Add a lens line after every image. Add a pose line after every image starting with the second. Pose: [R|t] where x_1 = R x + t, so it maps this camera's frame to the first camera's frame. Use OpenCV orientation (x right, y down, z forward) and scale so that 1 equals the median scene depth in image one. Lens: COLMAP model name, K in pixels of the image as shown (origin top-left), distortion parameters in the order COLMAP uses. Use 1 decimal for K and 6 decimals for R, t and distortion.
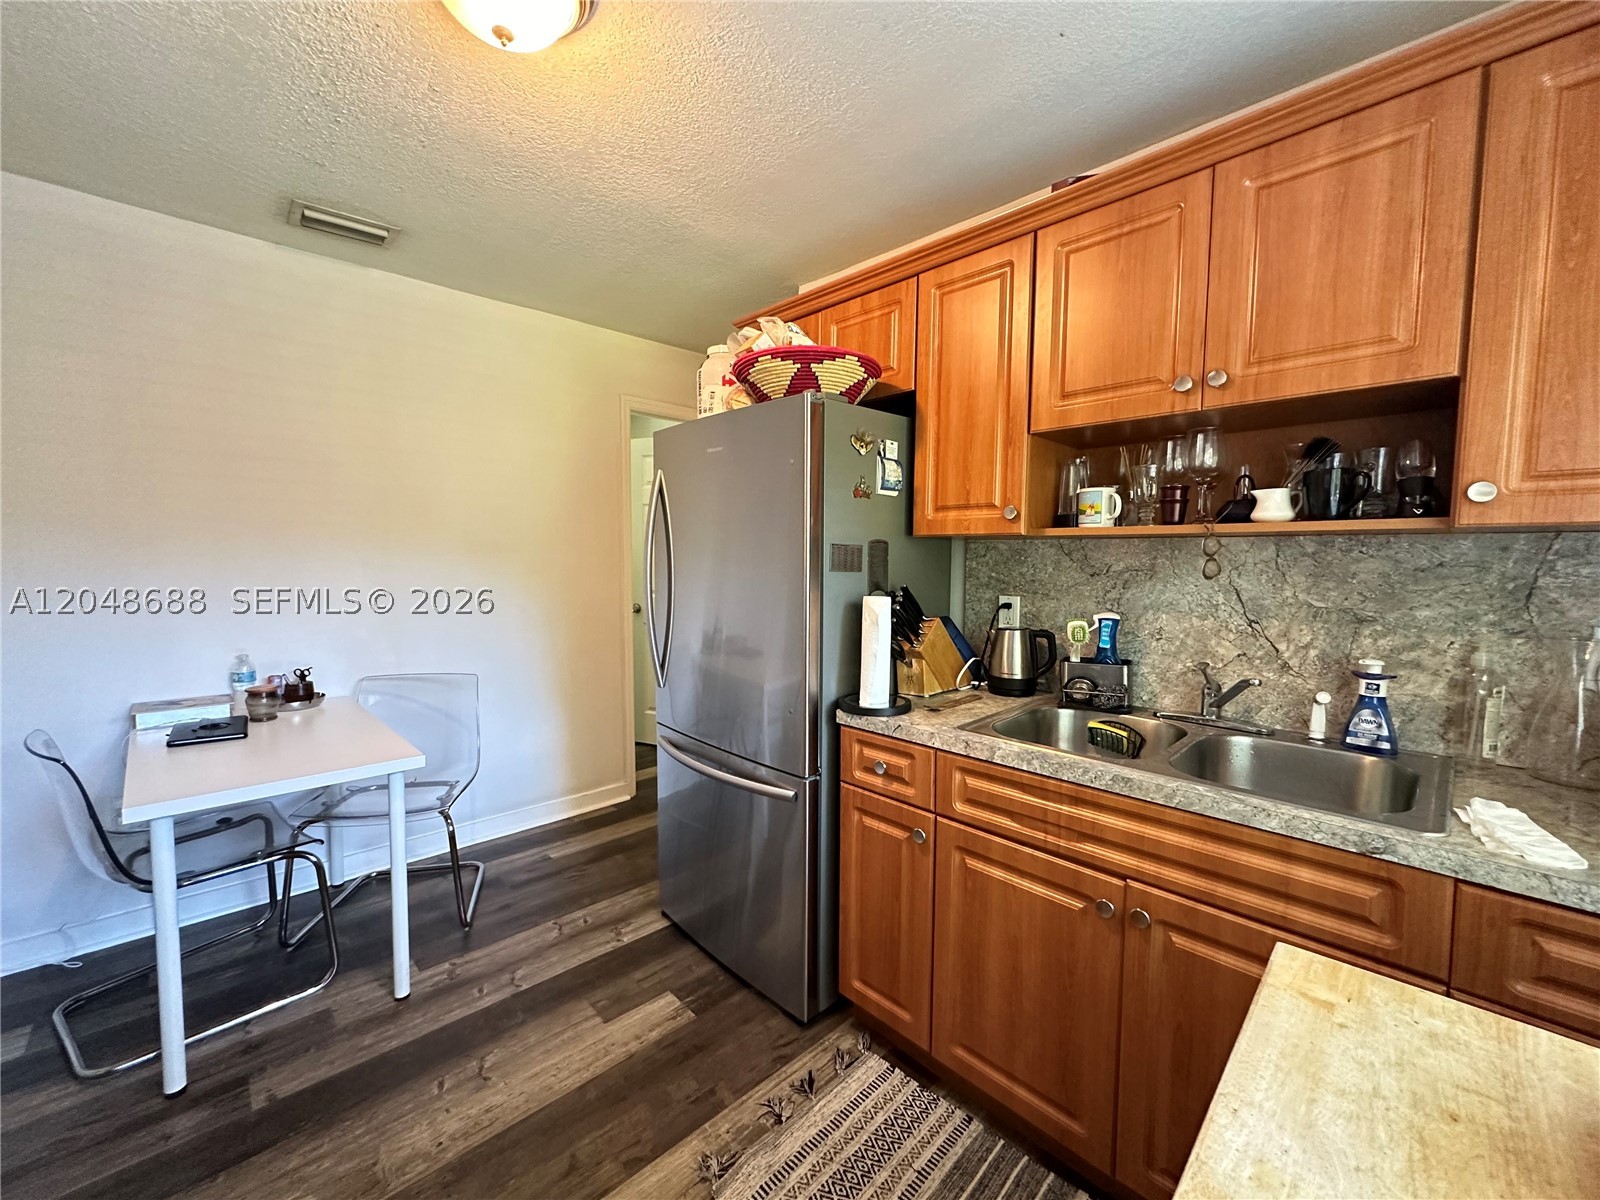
lens RADIAL K [[639.4, 0, 801.5], [0, 639.4, 594.7], [0, 0, 1]] dist [-0.000435, -0.000086]
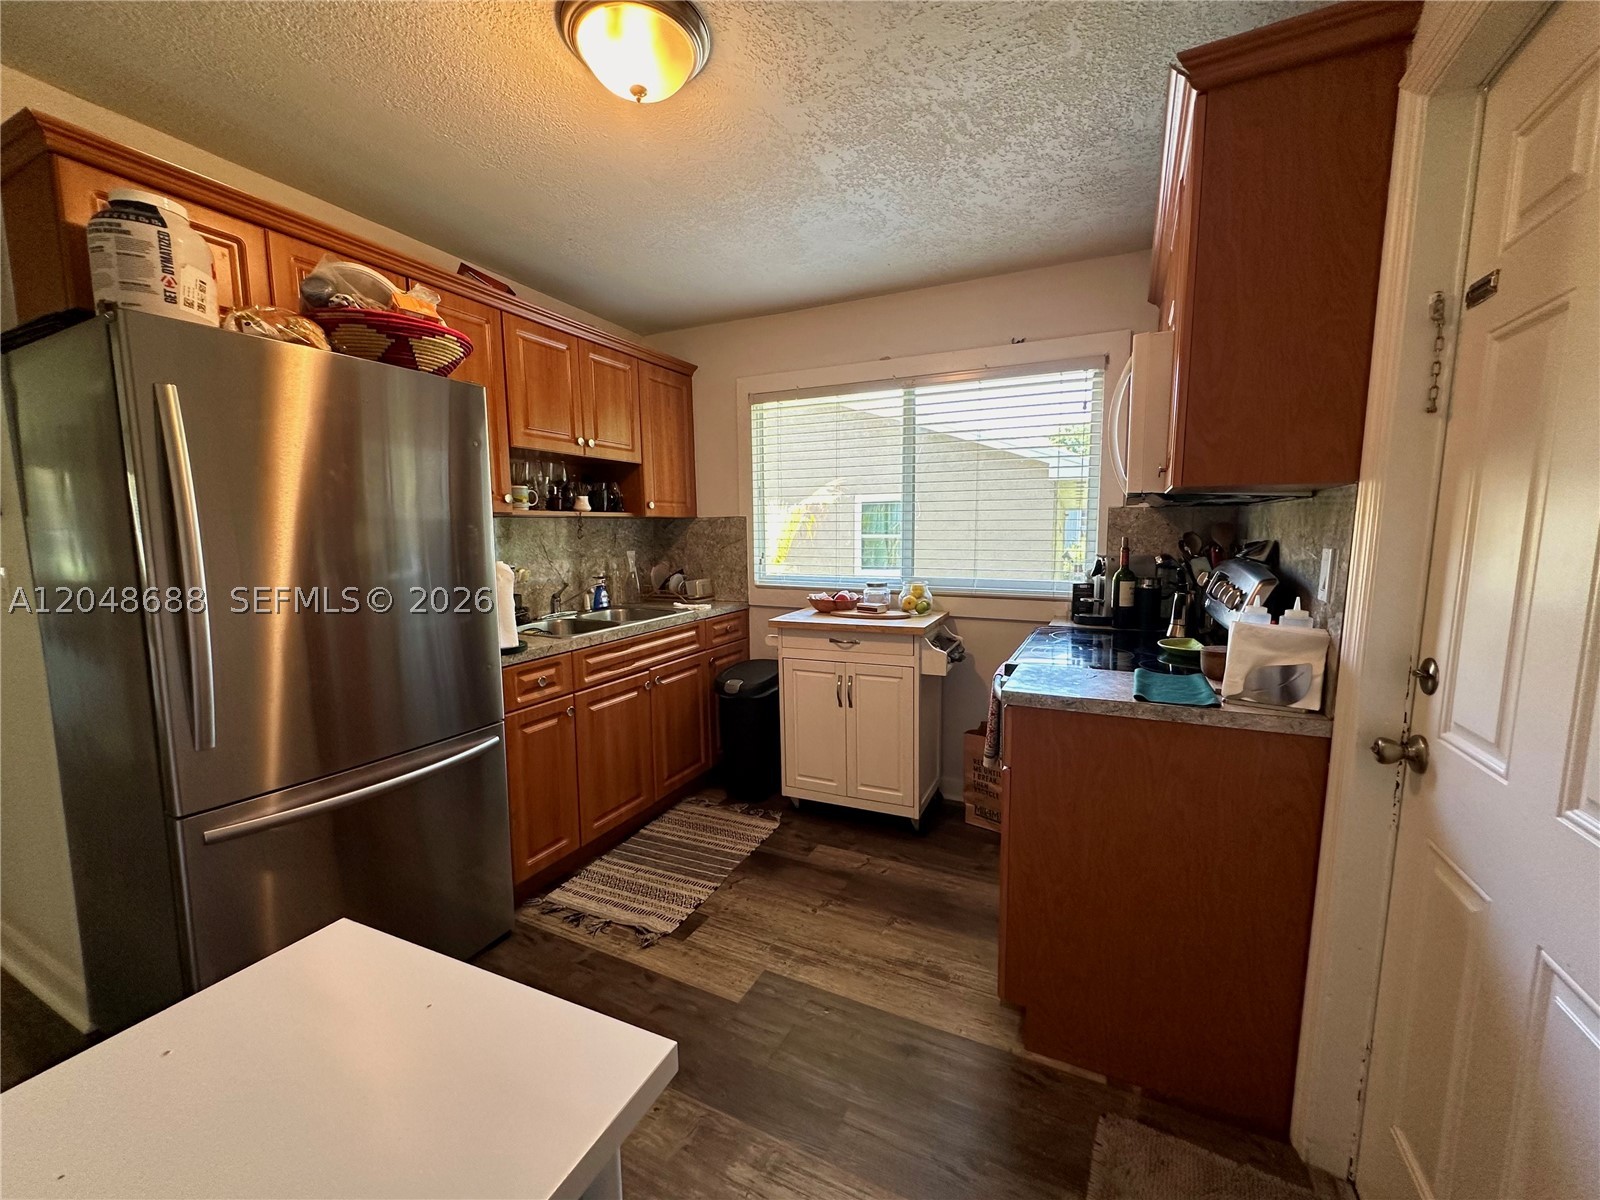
lens RADIAL K [[639.4, 0, 801.5], [0, 639.4, 594.7], [0, 0, 1]] dist [-0.000435, -0.000086]
pose [[-0.340288, -0.096979, 0.935307, -1.495897], [0.068940, 0.989418, 0.127672, -0.058694], [-0.937791, 0.107926, -0.330001, 1.019827]]
